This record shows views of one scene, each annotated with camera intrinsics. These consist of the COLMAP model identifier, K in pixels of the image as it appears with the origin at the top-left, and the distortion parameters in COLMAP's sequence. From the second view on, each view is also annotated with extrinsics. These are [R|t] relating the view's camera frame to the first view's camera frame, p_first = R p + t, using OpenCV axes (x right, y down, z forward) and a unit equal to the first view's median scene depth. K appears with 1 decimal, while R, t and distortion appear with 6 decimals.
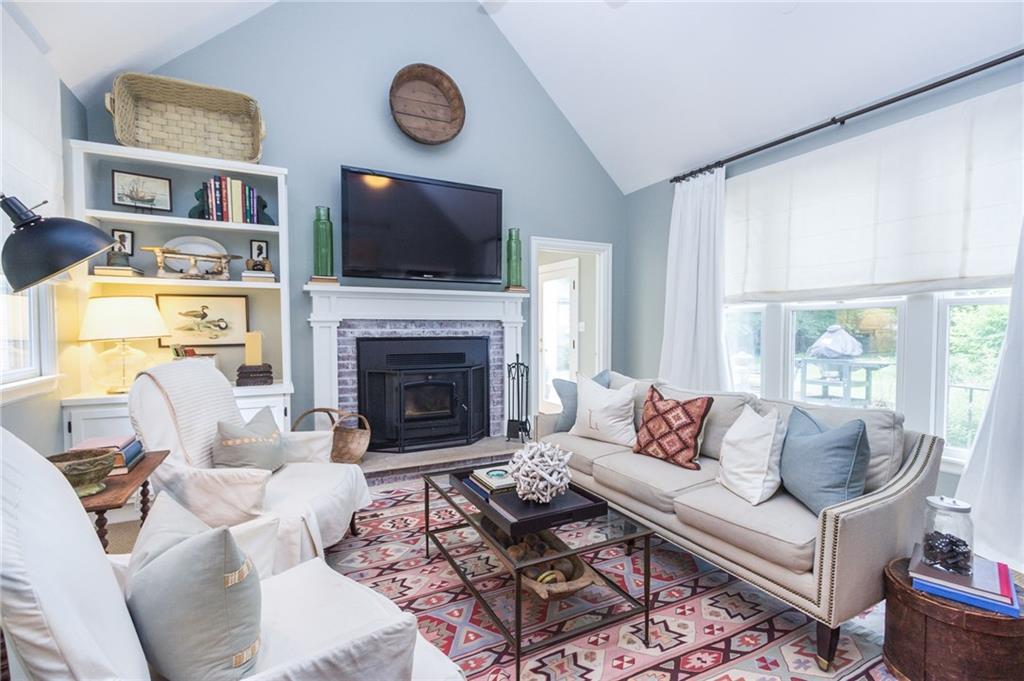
lens RADIAL K [[466.4, 0, 510.6], [0, 466.4, 340.7], [0, 0, 1]] dist [0.005316, -0.001861]
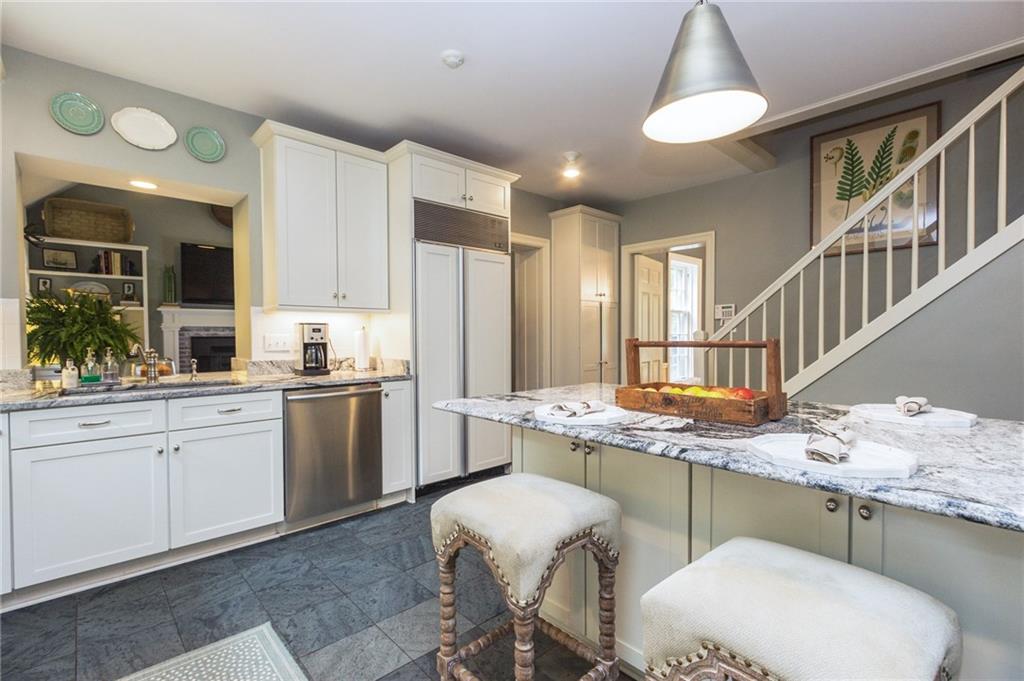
lens RADIAL K [[466.4, 0, 504.7], [0, 466.4, 344.4], [0, 0, 1]] dist [0.005316, -0.001861]
pose [[0.966938, -0.011161, 0.254766, 0.427752], [0.012789, 0.999907, -0.004733, 0.052625], [-0.254689, 0.007835, 0.966991, -1.184092]]
